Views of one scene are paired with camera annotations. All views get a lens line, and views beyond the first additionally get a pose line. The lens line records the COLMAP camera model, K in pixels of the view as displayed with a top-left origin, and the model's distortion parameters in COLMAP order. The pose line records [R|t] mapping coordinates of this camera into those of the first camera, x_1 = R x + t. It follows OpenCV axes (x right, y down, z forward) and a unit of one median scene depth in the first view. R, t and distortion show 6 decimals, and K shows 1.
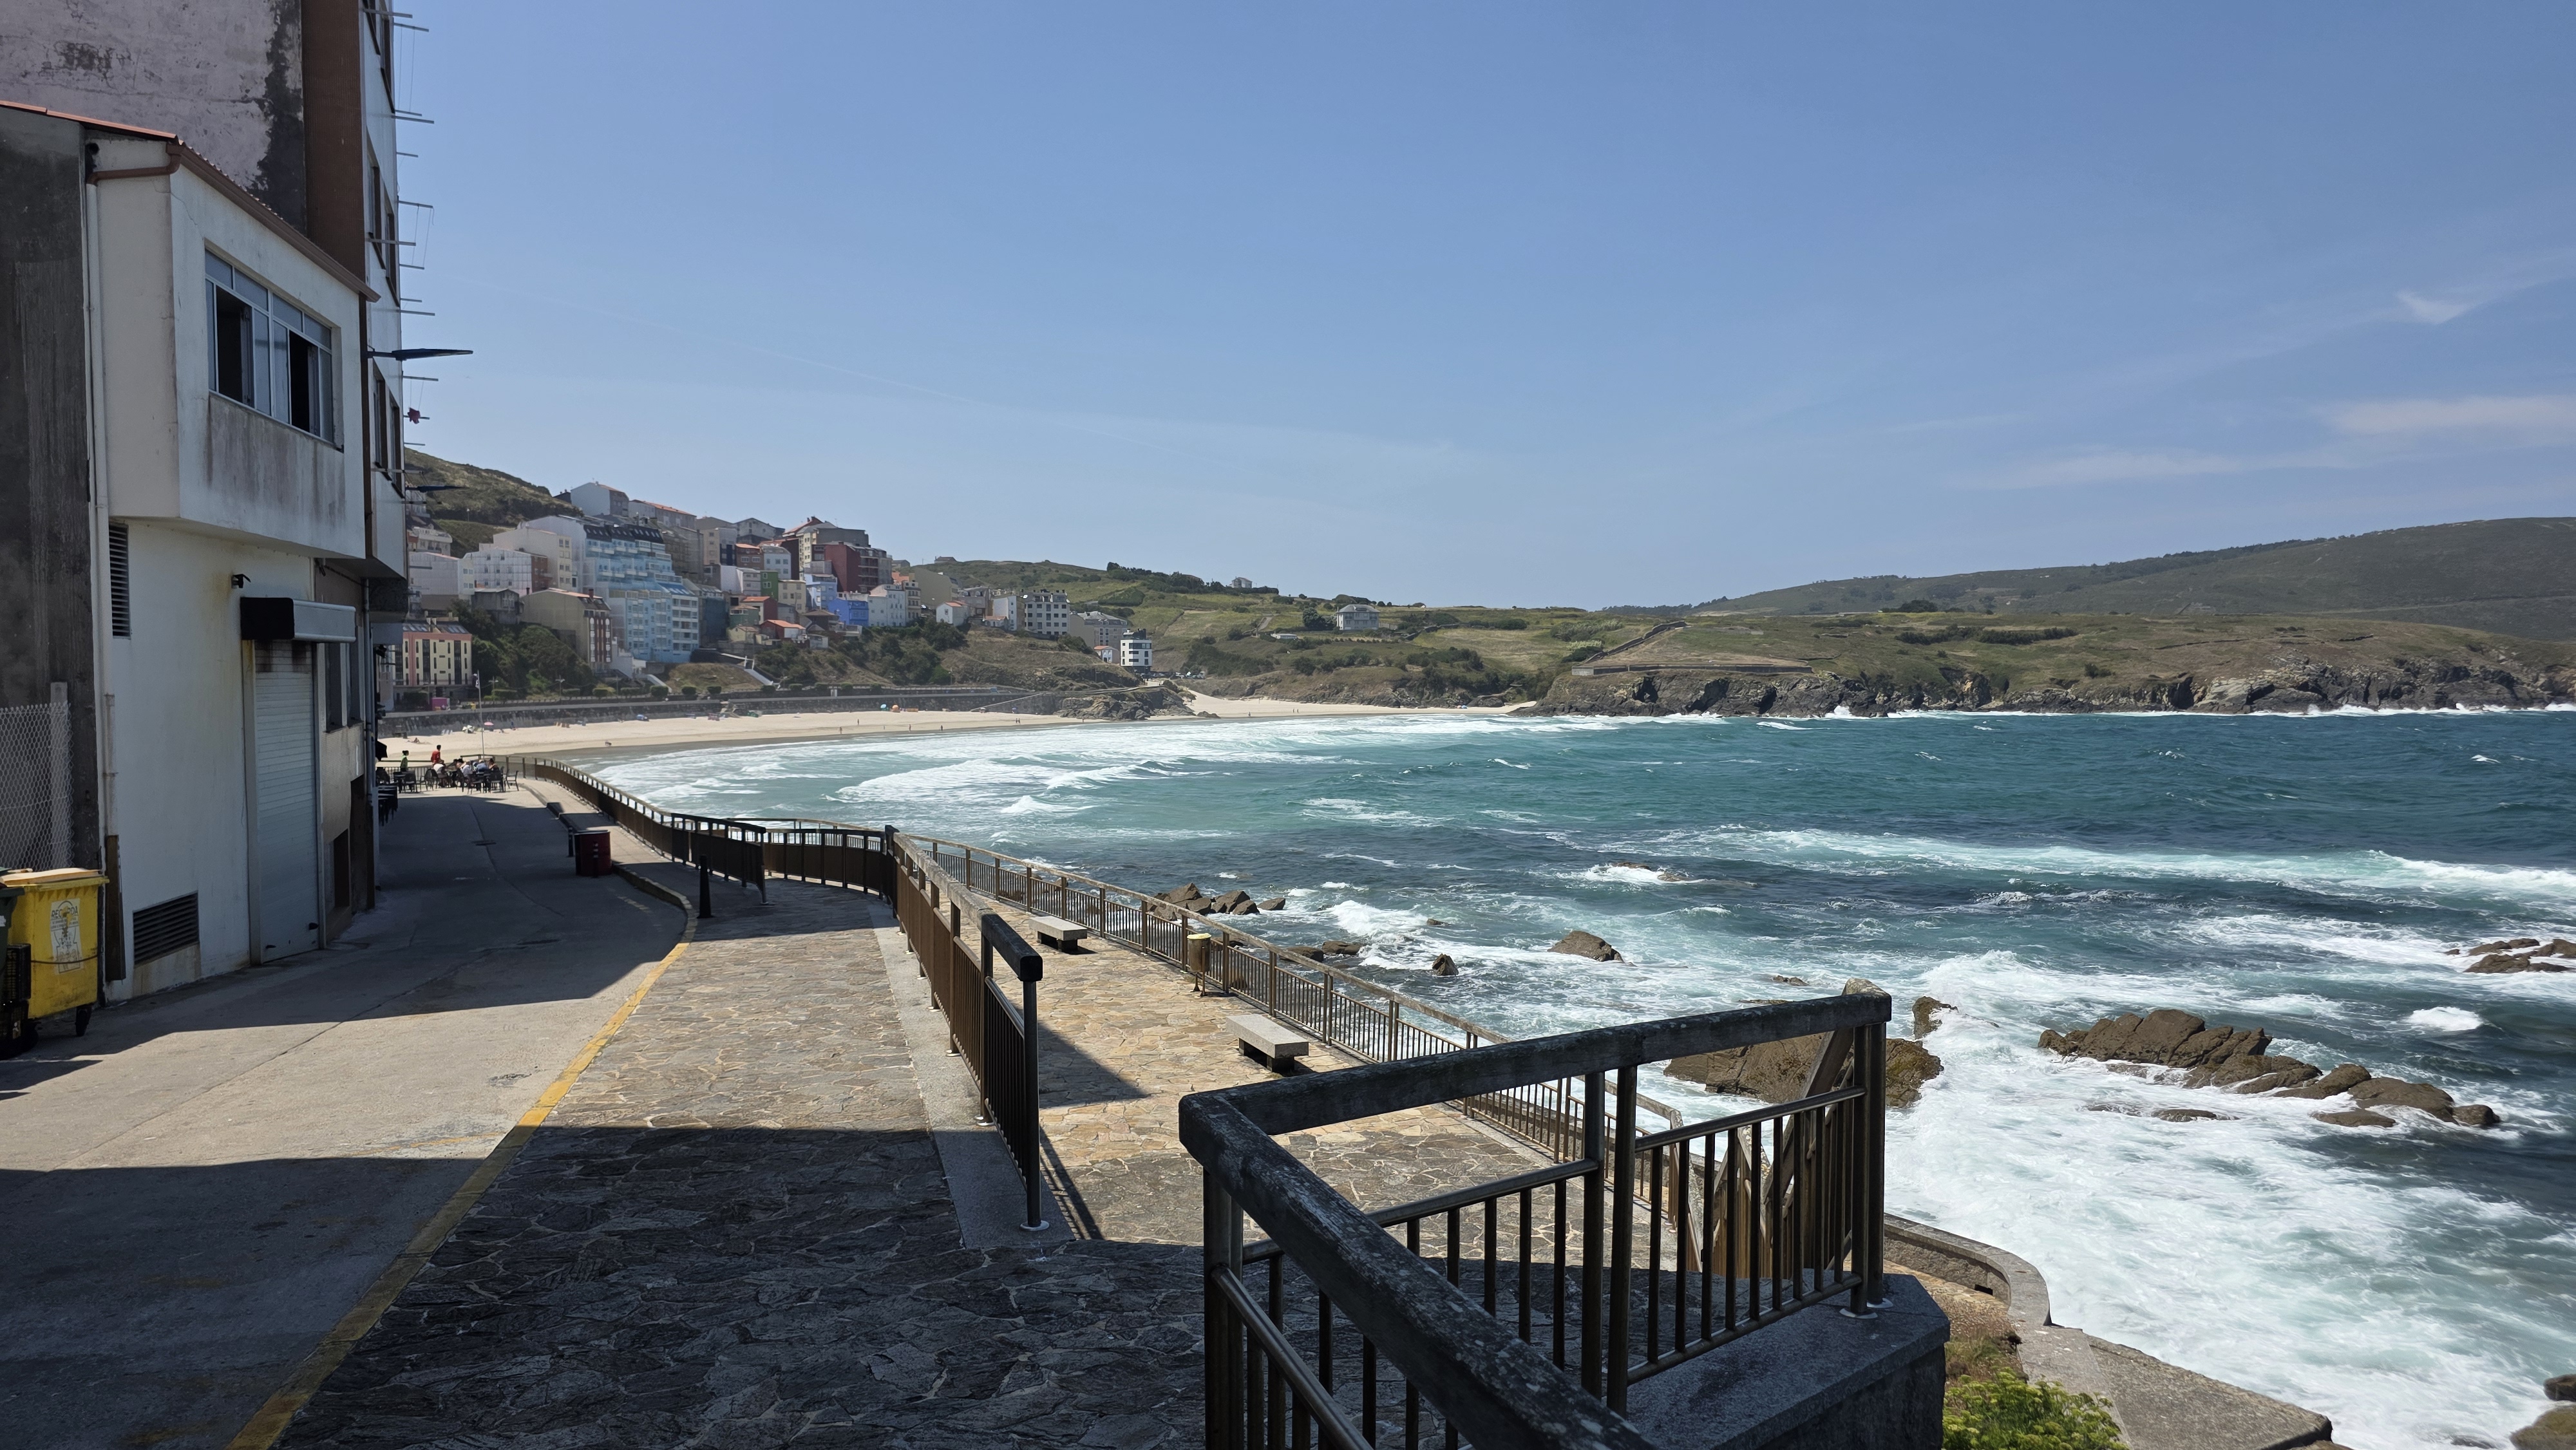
lens RADIAL K [[1734.1, 0, 1295.9], [0, 1734.1, 731.9], [0, 0, 1]] dist [0.159707, -0.154664]
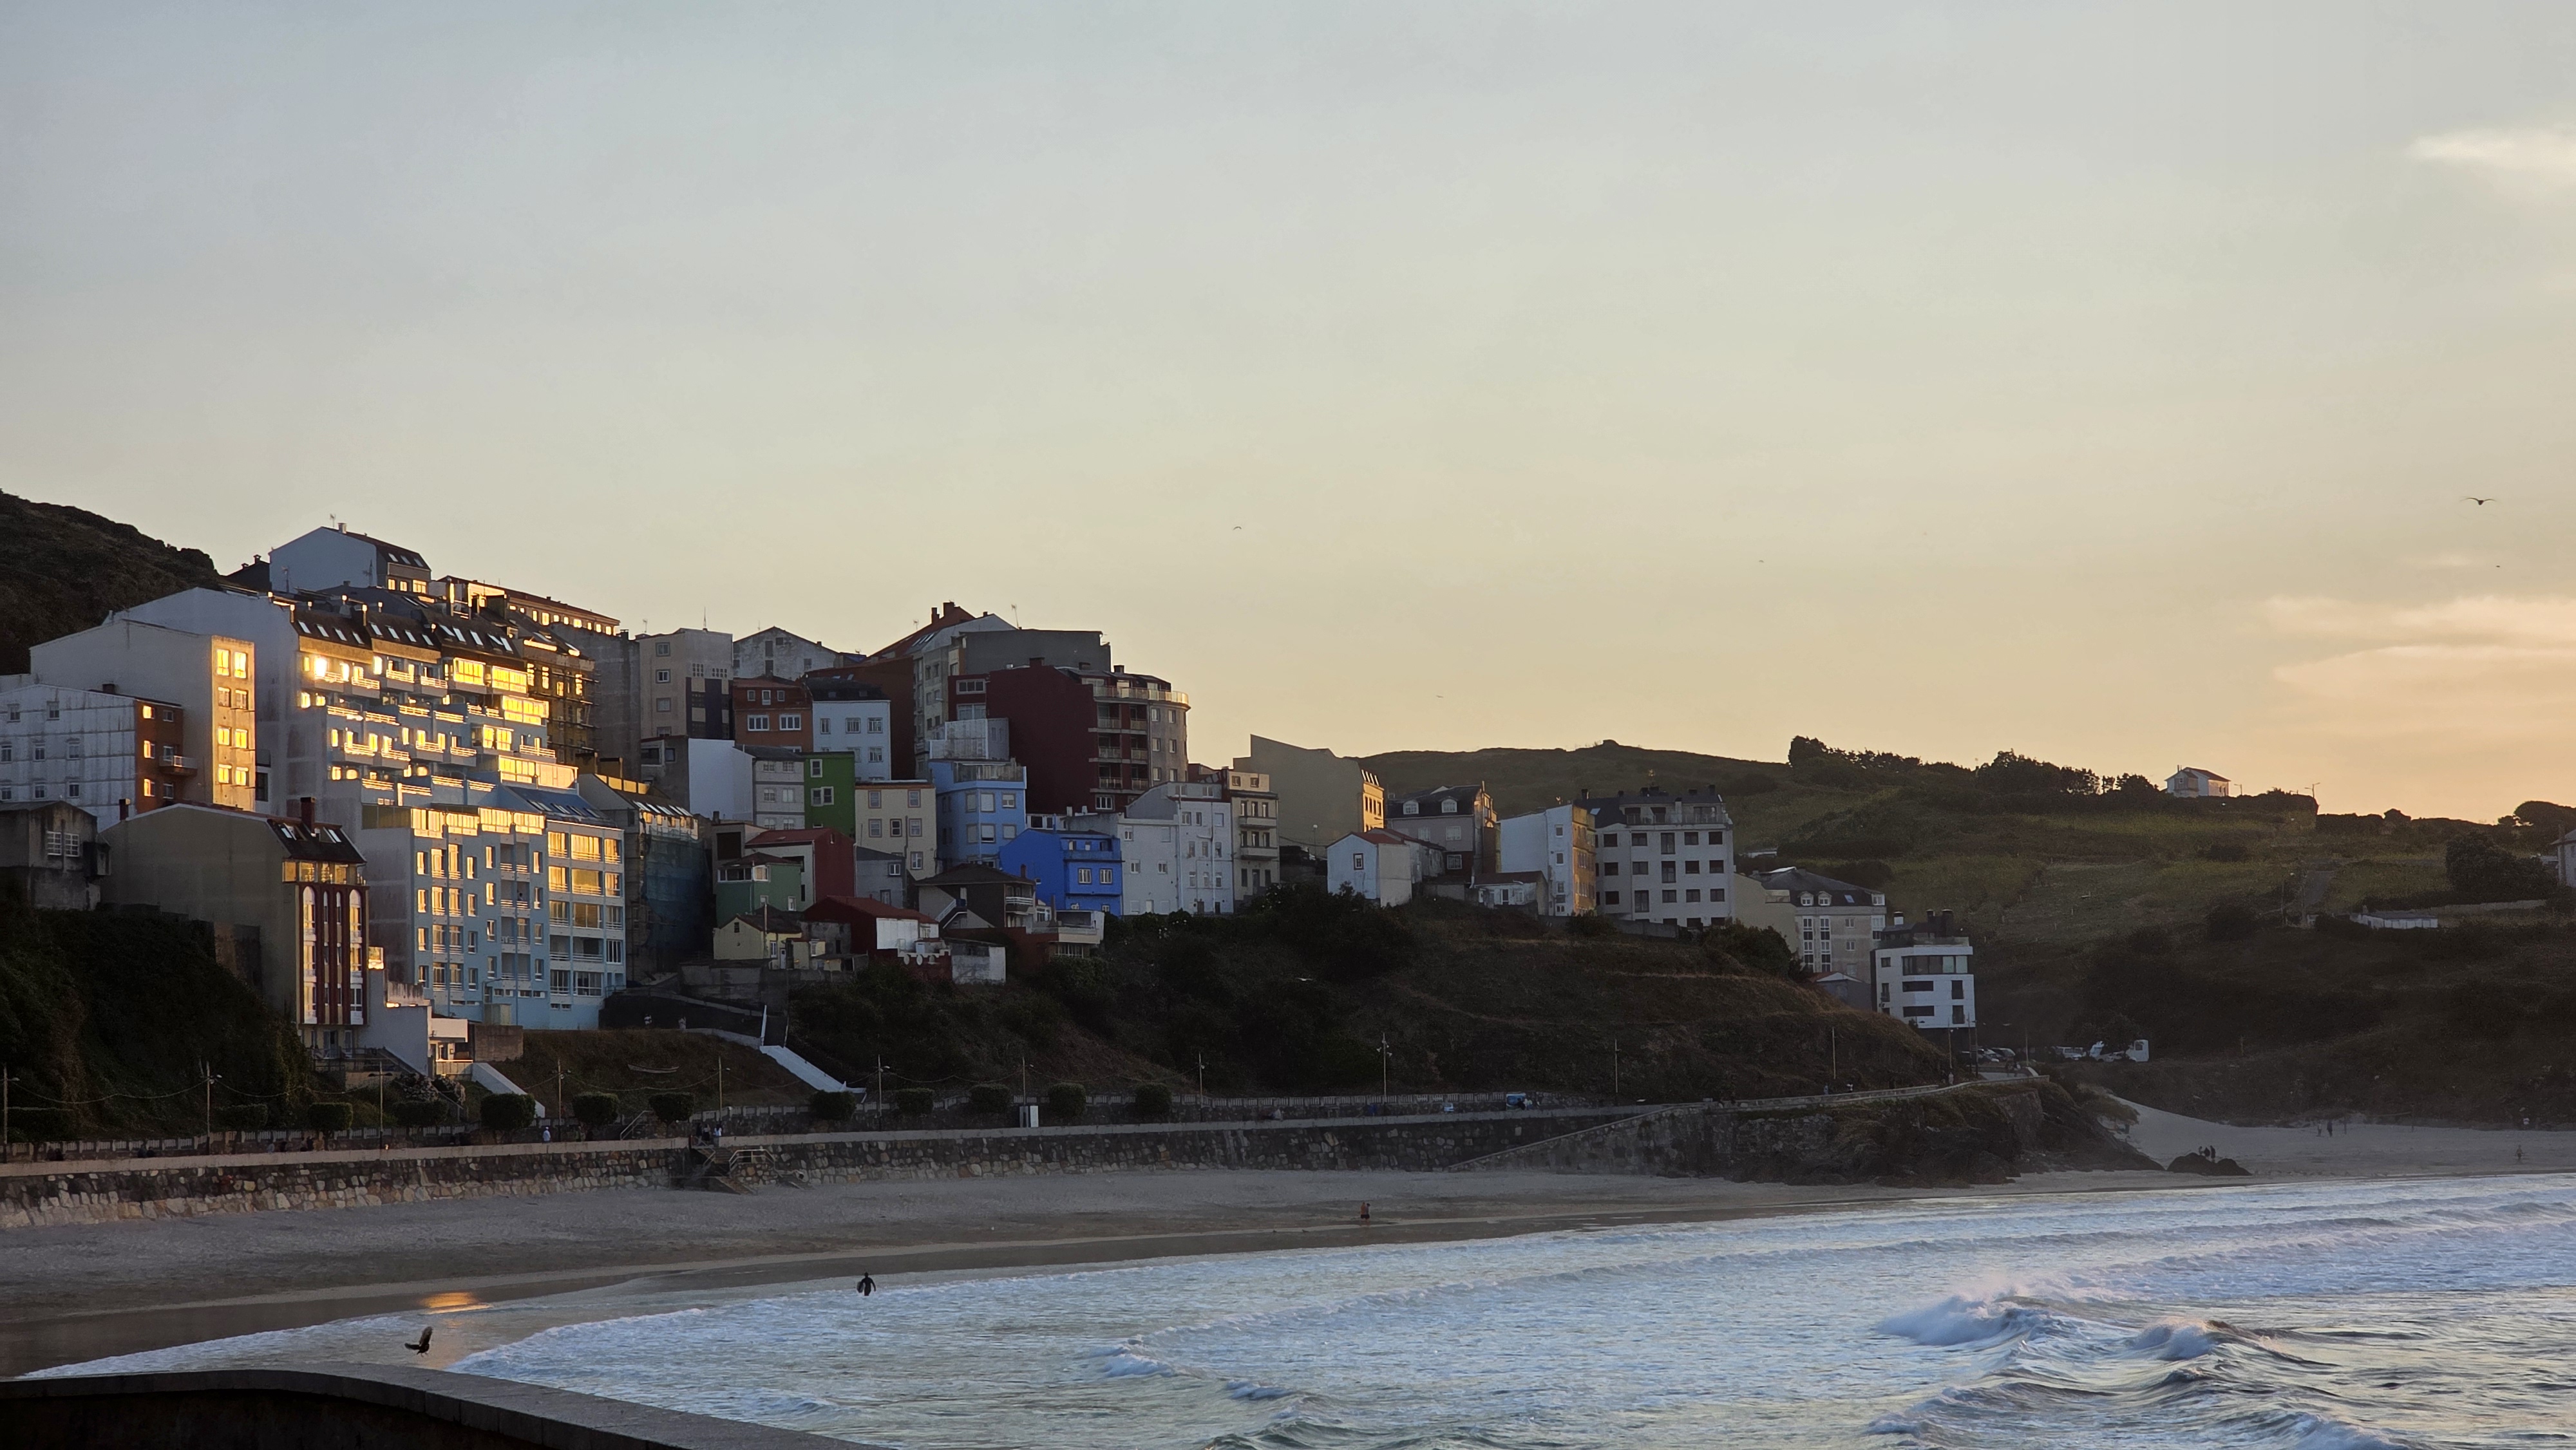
lens RADIAL K [[4836.2, 0, 1288.0], [0, 4836.2, 725.0], [0, 0, 1]] dist [-0.385534, 4.461023]
pose [[0.981064, -0.048898, -0.187408, -0.057145], [0.026497, 0.992393, -0.120224, 0.012599], [0.191861, 0.112981, 0.974897, 0.173748]]
